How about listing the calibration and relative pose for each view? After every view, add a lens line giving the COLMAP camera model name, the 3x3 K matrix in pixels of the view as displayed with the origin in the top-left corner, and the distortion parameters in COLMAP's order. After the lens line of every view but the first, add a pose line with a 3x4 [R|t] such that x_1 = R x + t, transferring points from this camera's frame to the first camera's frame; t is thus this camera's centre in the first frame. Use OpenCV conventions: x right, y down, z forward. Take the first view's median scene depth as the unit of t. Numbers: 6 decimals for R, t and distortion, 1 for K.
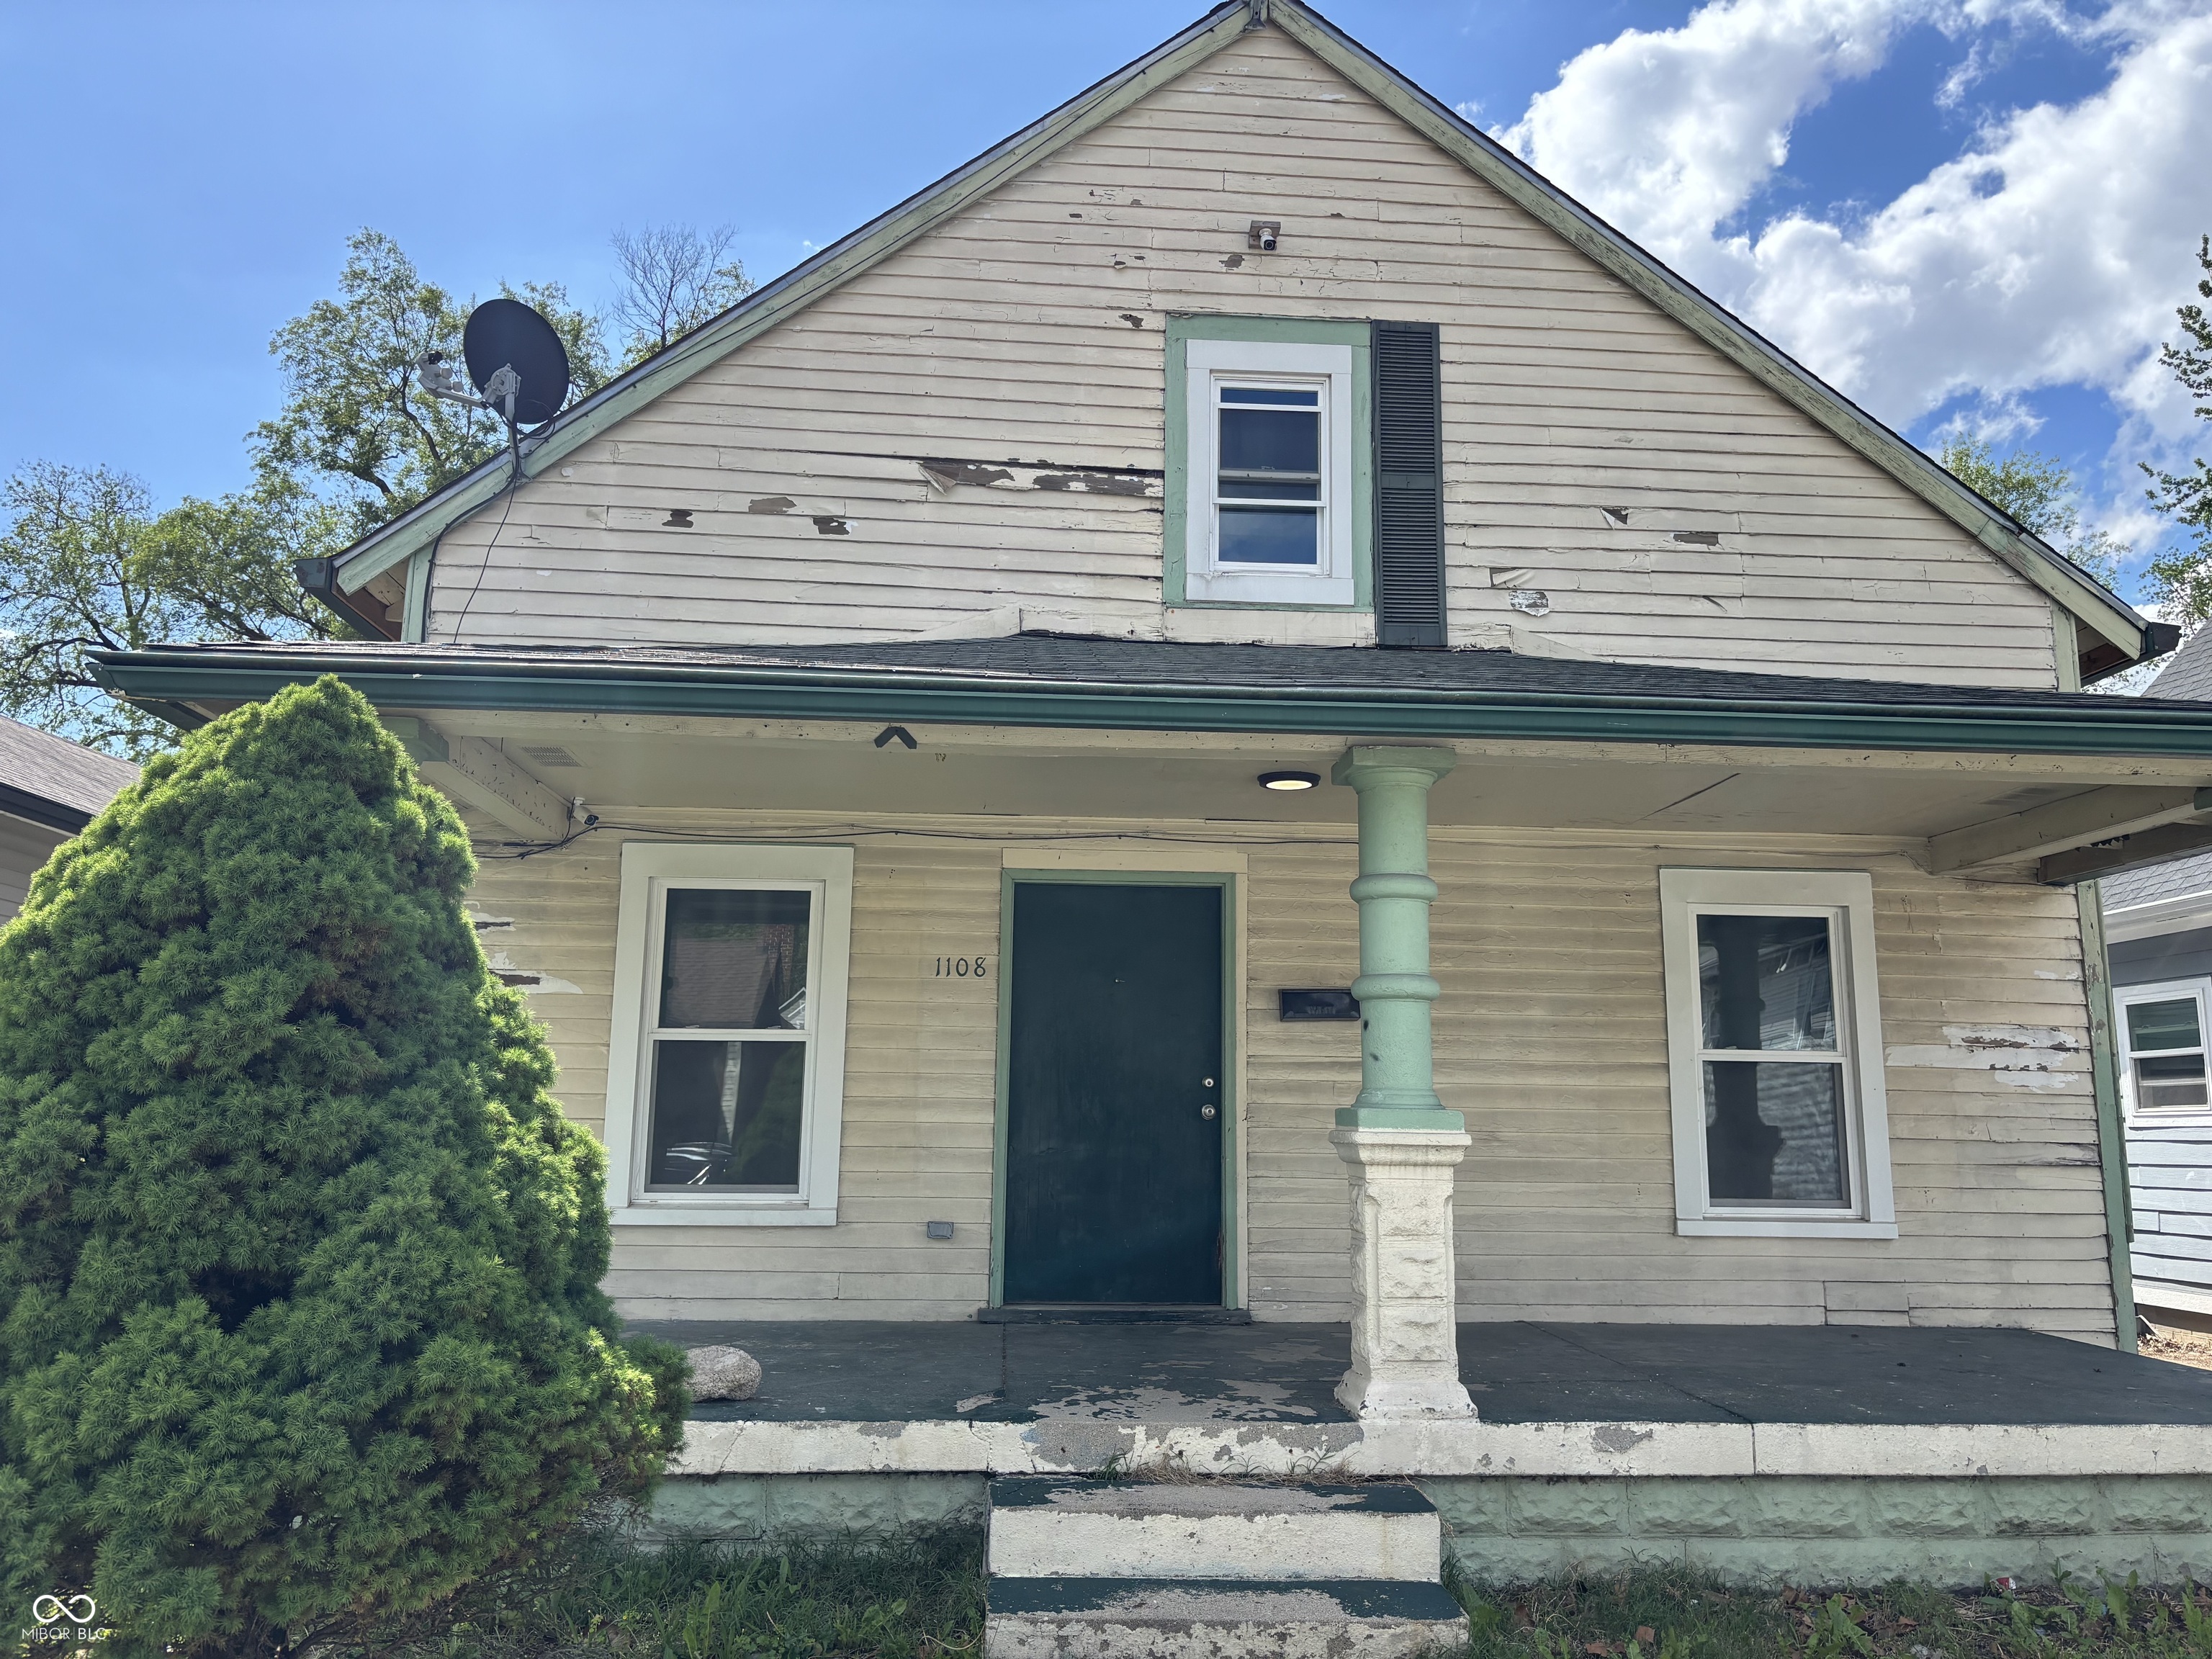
lens RADIAL K [[1669.9, 0, 1112.7], [0, 1669.9, 811.6], [0, 0, 1]] dist [0.034933, -0.048169]
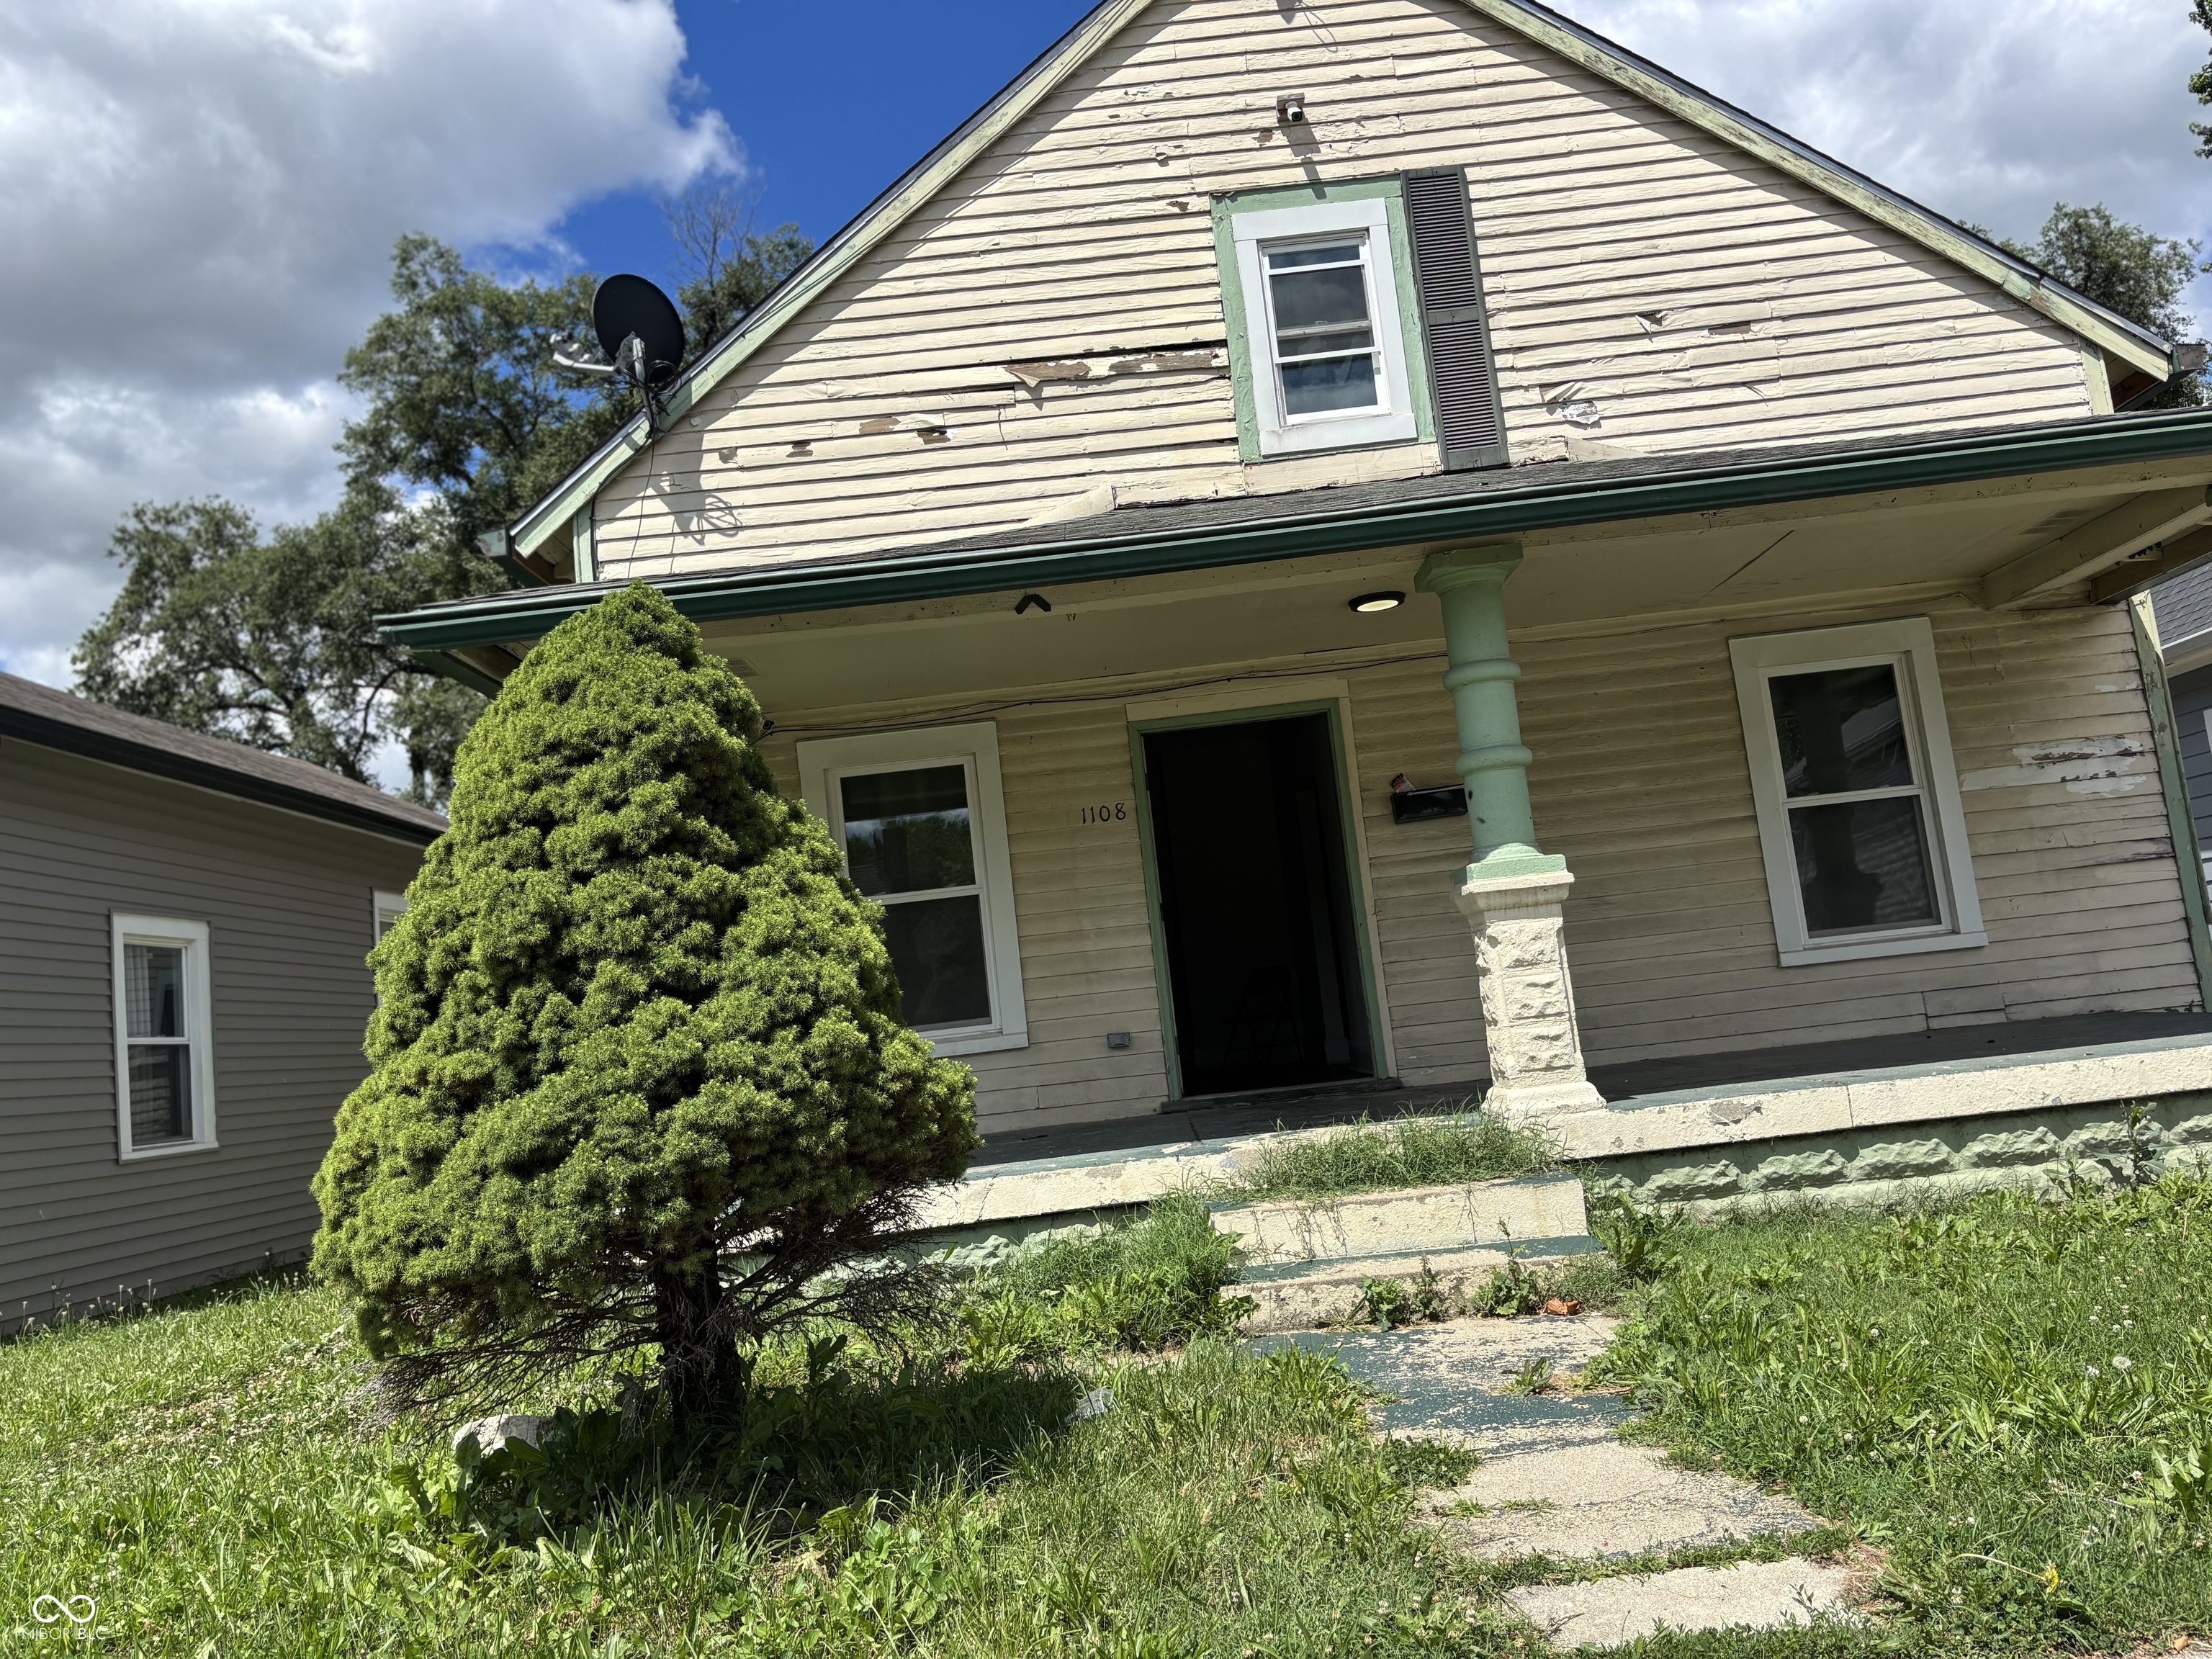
lens RADIAL K [[1669.9, 0, 1092.9], [0, 1669.9, 816.3], [0, 0, 1]] dist [0.034933, -0.048169]
pose [[0.988798, -0.130382, -0.072657, -0.016964], [0.134575, 0.989311, 0.056146, 0.031310], [0.064560, -0.065295, 0.995775, -0.117391]]
